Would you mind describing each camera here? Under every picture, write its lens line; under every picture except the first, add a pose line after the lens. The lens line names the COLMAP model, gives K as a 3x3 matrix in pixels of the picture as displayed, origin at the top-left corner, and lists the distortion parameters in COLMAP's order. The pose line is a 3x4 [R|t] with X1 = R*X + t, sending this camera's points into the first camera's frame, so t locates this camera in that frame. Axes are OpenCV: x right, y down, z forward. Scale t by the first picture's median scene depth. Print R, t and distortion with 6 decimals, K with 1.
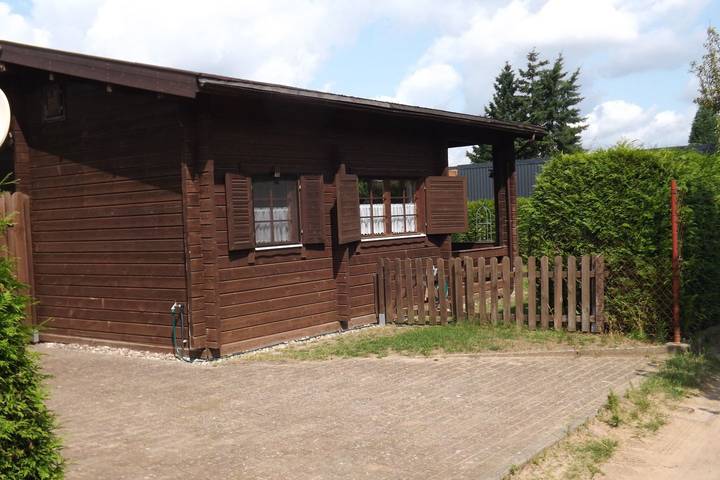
lens RADIAL K [[764.6, 0, 360.0], [0, 764.6, 240.0], [0, 0, 1]] dist [0.015211, 0.013345]
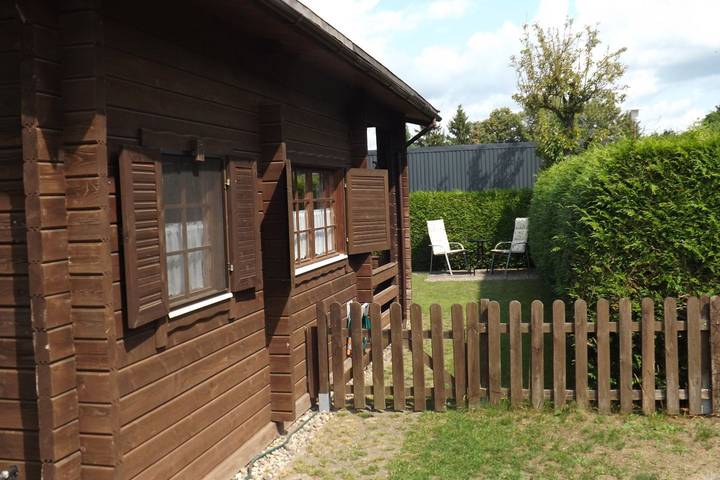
lens RADIAL K [[719.2, 0, 360.7], [0, 719.2, 221.0], [0, 0, 1]] dist [-0.015471, -0.008024]
pose [[0.913314, -0.003932, 0.407237, -0.202538], [0.009324, 0.999893, -0.011257, -0.038394], [-0.407149, 0.014078, 0.913253, 0.540549]]
